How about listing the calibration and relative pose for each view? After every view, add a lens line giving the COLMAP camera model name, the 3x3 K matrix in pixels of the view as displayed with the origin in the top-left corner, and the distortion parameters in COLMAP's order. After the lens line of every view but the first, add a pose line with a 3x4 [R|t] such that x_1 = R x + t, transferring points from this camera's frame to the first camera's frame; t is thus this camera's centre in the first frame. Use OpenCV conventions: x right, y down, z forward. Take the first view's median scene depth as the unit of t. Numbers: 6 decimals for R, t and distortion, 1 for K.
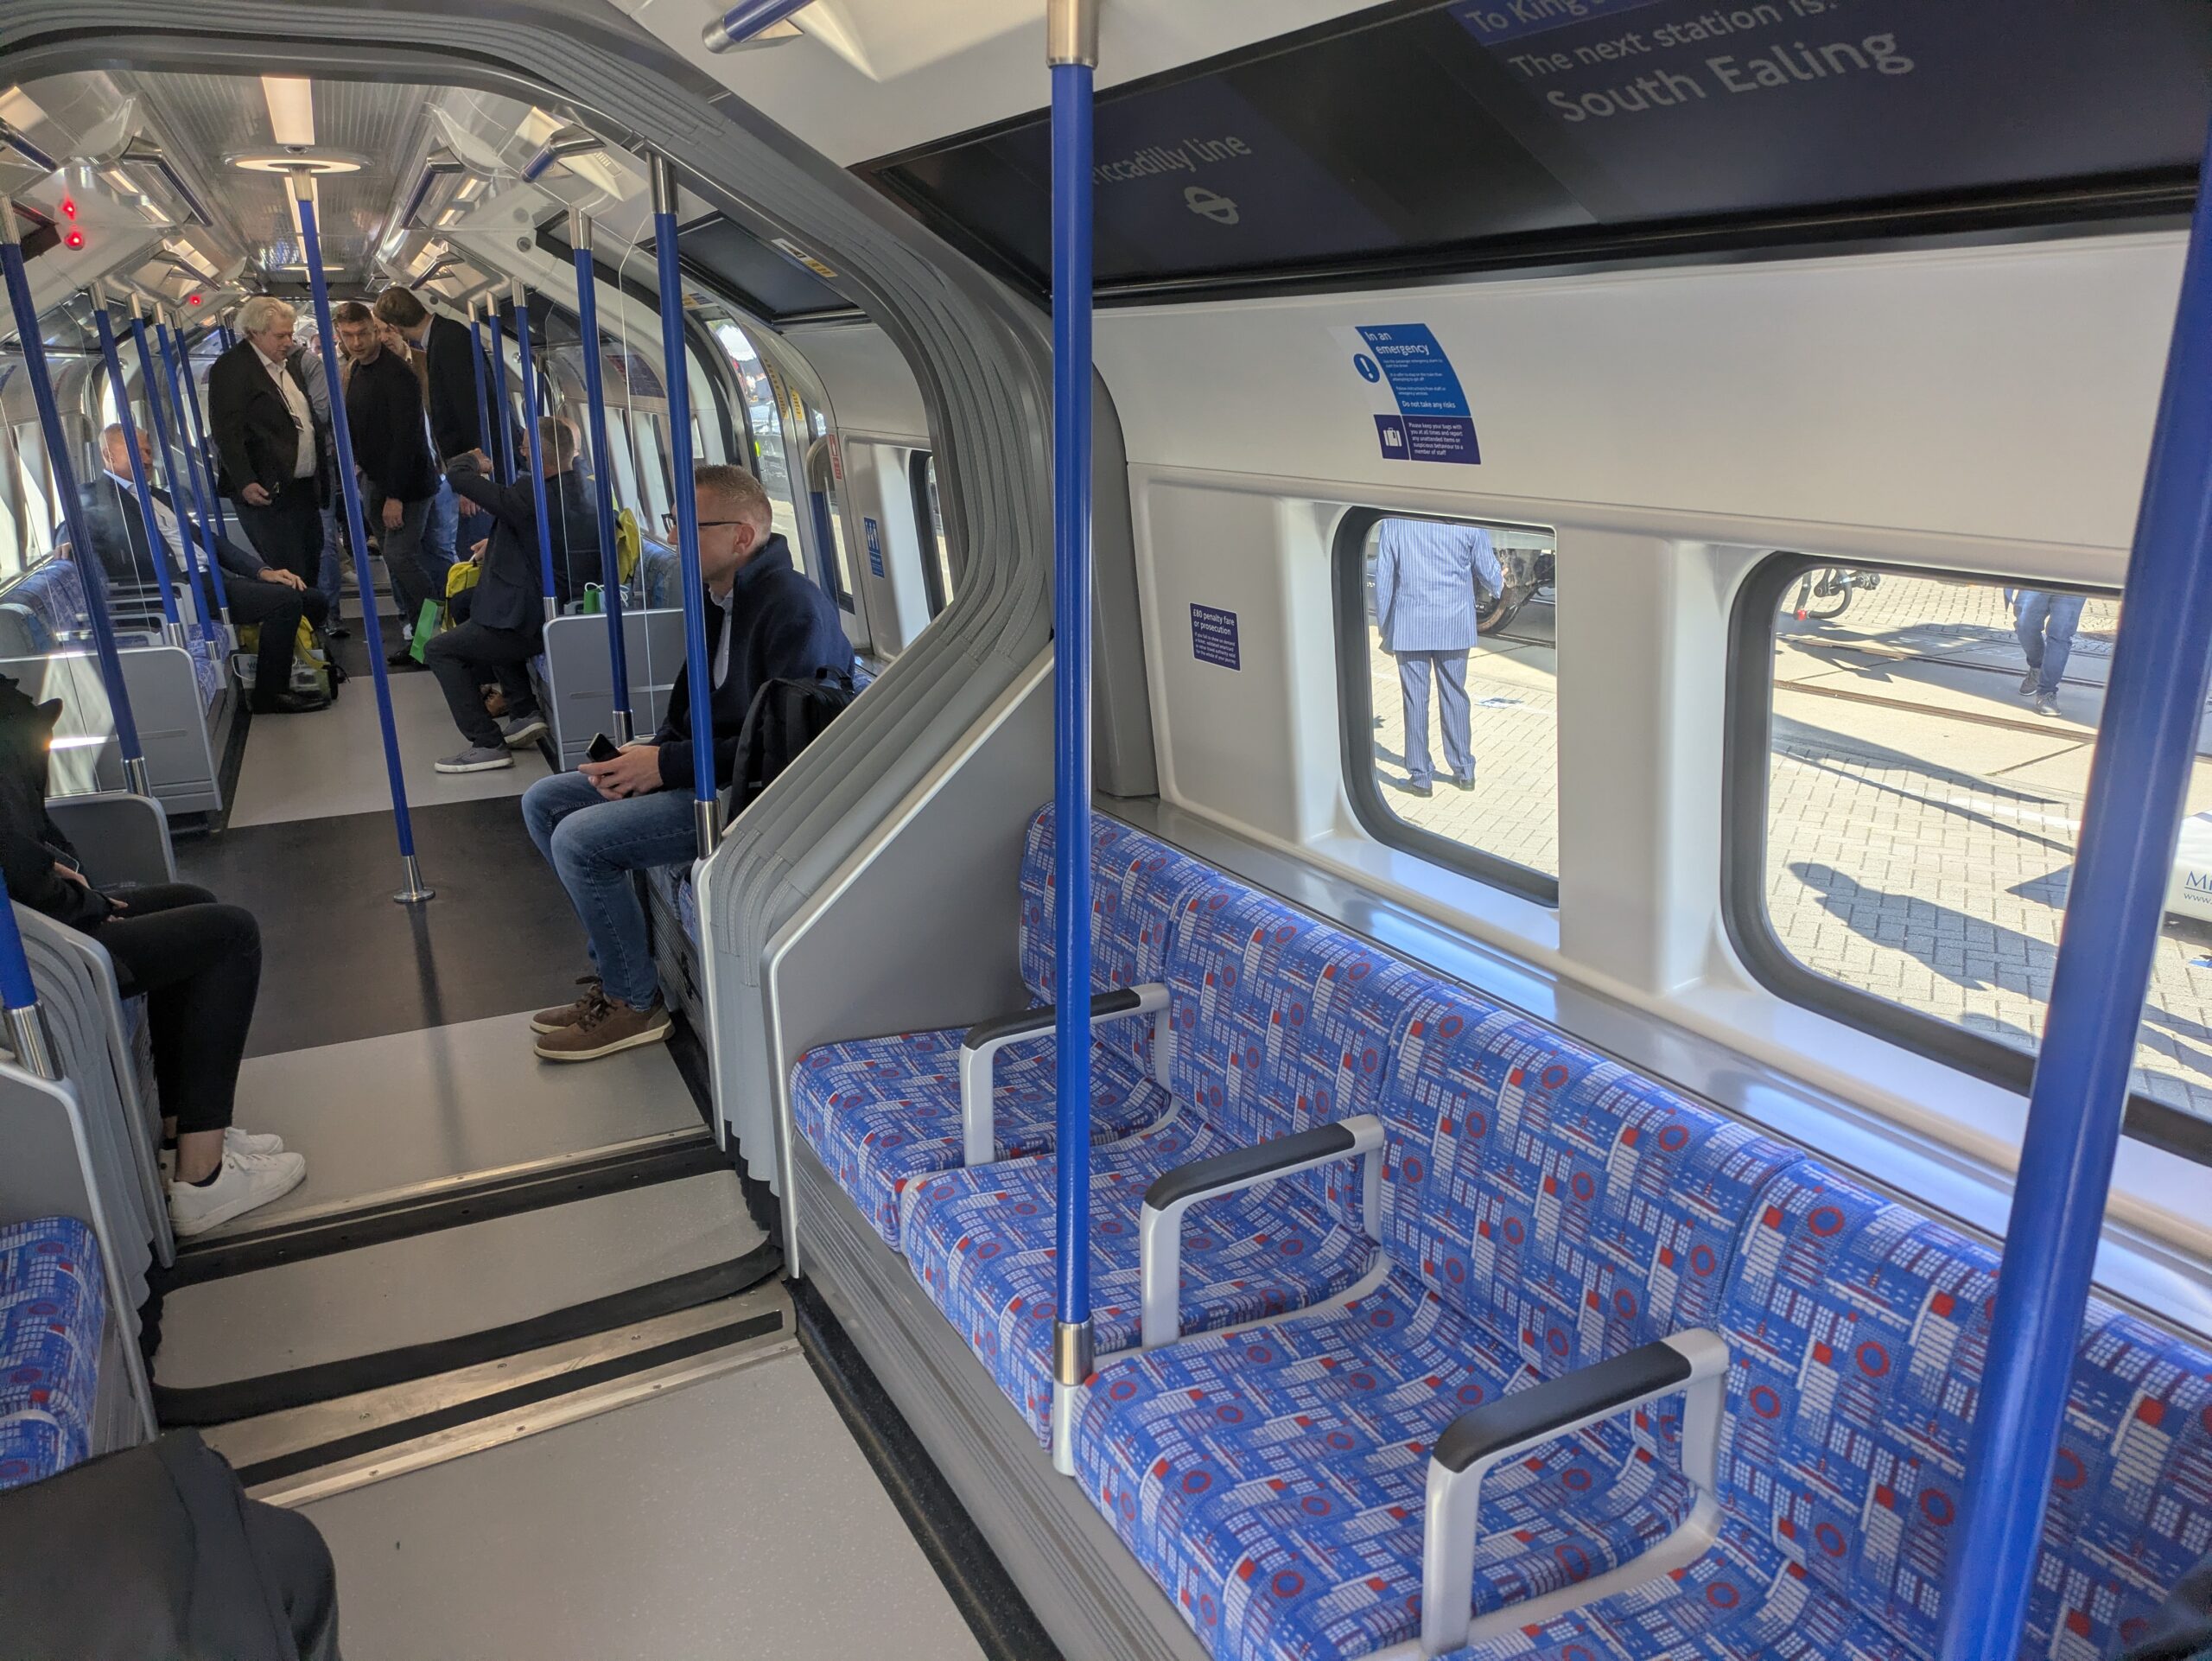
lens RADIAL K [[1601.0, 0, 1111.4], [0, 1601.0, 832.8], [0, 0, 1]] dist [-0.004788, -0.003940]
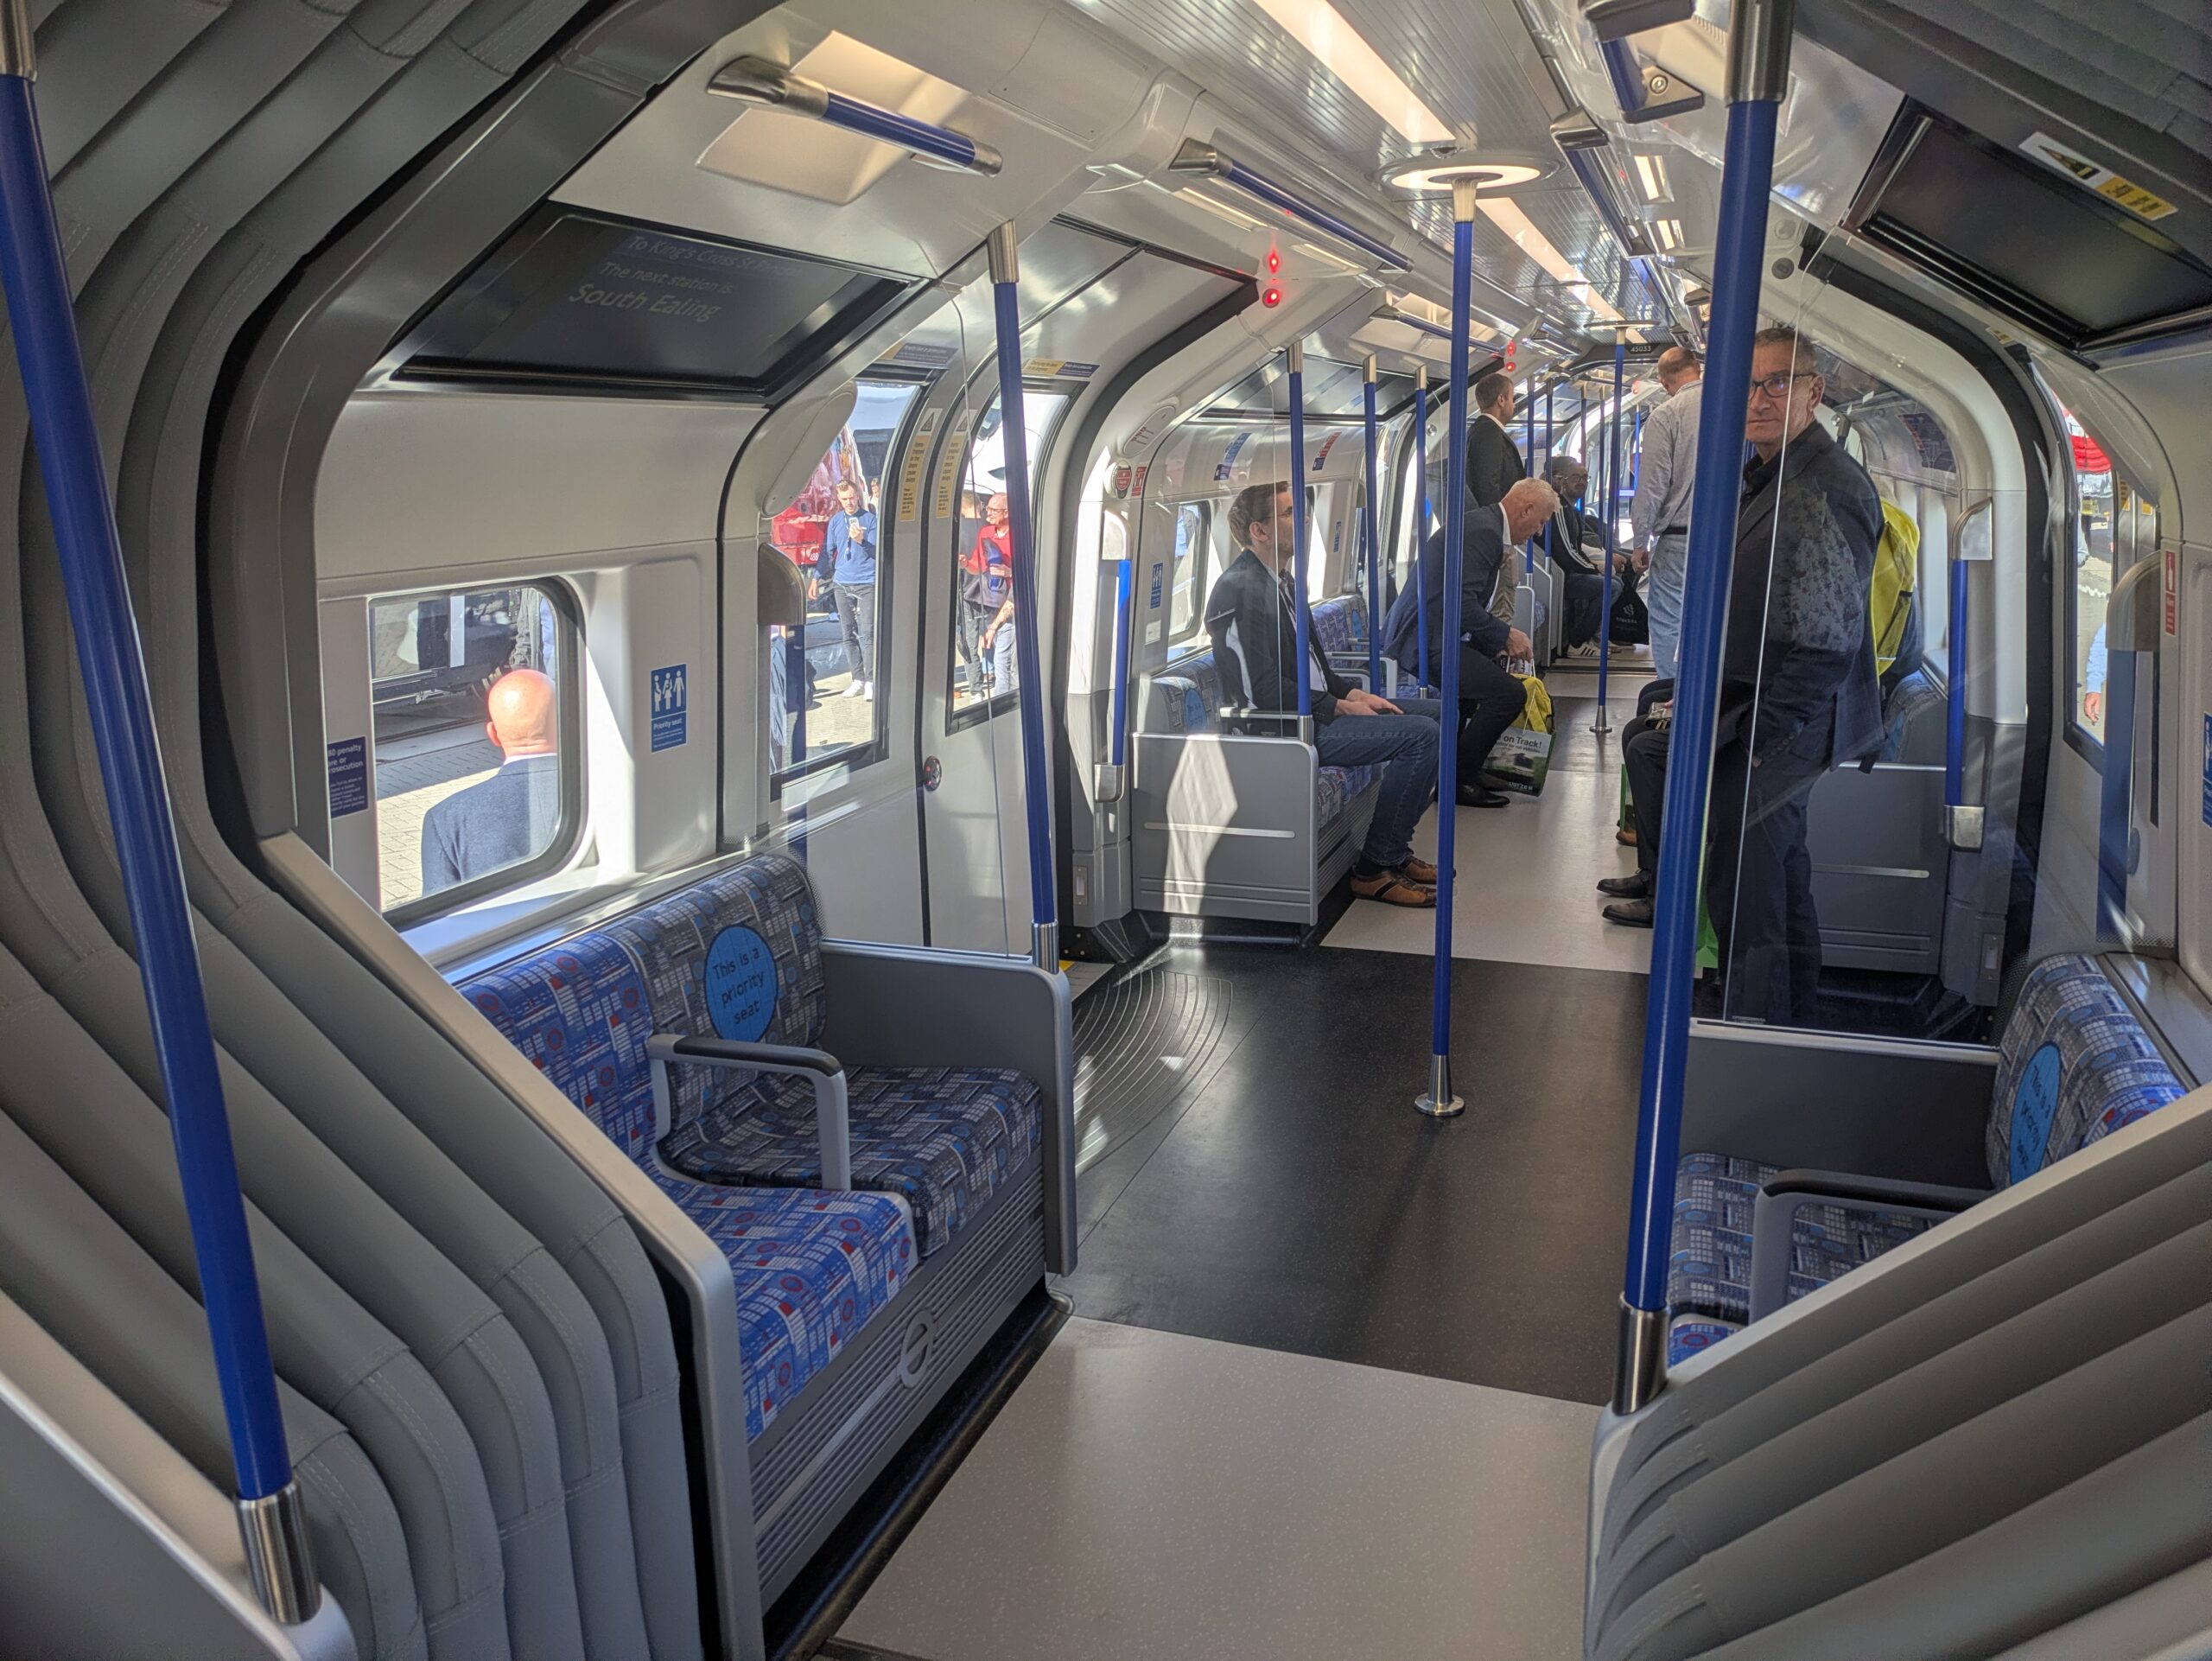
lens RADIAL K [[1601.0, 0, 1110.5], [0, 1601.0, 838.8], [0, 0, 1]] dist [-0.004788, -0.003940]
pose [[0.703489, 0.165391, -0.691194, -0.031100], [-0.187590, 0.981267, 0.043873, -0.090215], [0.685502, 0.098797, 0.721336, 0.307703]]
